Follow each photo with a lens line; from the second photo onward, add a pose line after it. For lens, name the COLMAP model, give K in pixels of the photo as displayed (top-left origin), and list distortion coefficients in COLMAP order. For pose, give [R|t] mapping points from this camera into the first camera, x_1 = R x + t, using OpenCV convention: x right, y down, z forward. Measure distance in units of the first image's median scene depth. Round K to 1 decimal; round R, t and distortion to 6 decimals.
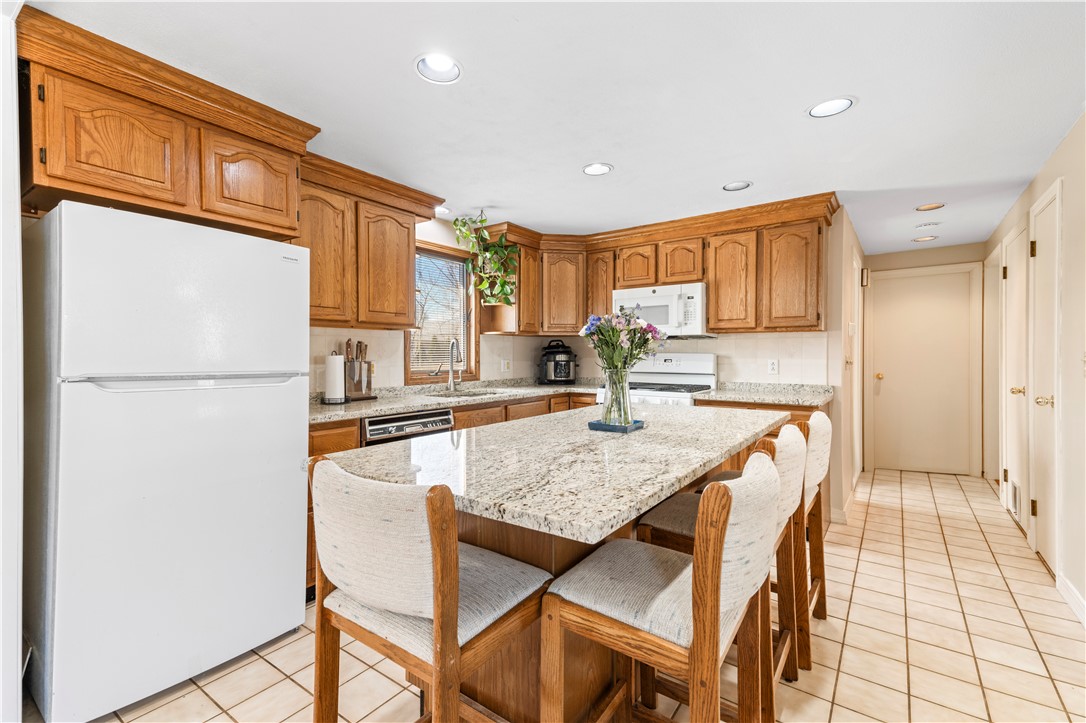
lens RADIAL K [[482.5, 0, 542.2], [0, 482.5, 357.2], [0, 0, 1]] dist [0.035725, -0.000501]
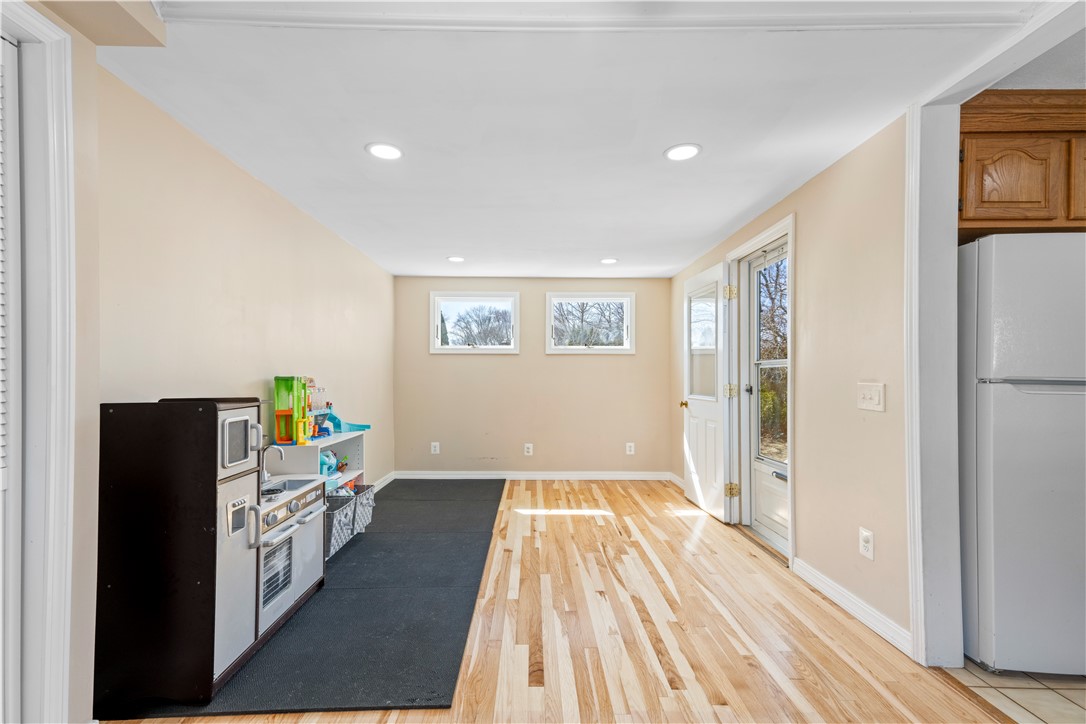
lens RADIAL K [[490.8, 0, 542.3], [0, 490.8, 376.8], [0, 0, 1]] dist [0.038510, -0.000166]
pose [[0.608404, 0.002312, -0.793624, -0.274675], [-0.008752, 0.999954, -0.003796, 0.022012], [0.793579, 0.009255, 0.608397, -0.273910]]
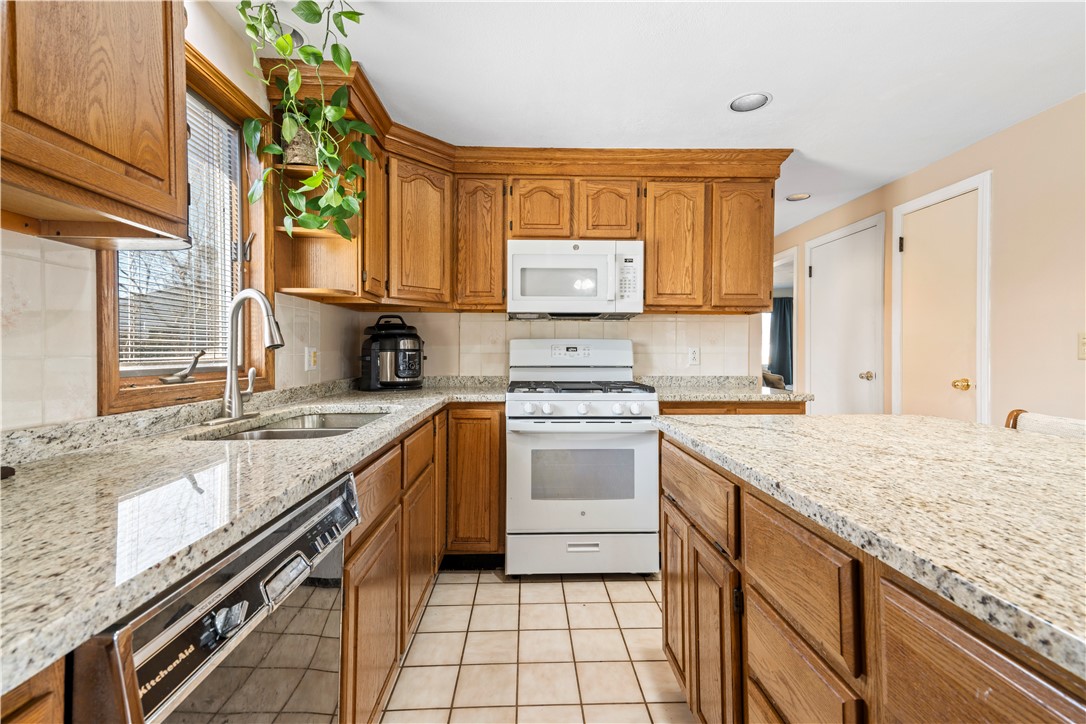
lens RADIAL K [[477.1, 0, 539.1], [0, 477.1, 357.3], [0, 0, 1]] dist [0.046222, -0.008035]
pose [[0.790524, -0.005186, 0.612409, -0.241869], [0.002088, 0.999981, 0.005773, 0.017196], [-0.612427, -0.003285, 0.790520, 0.525988]]
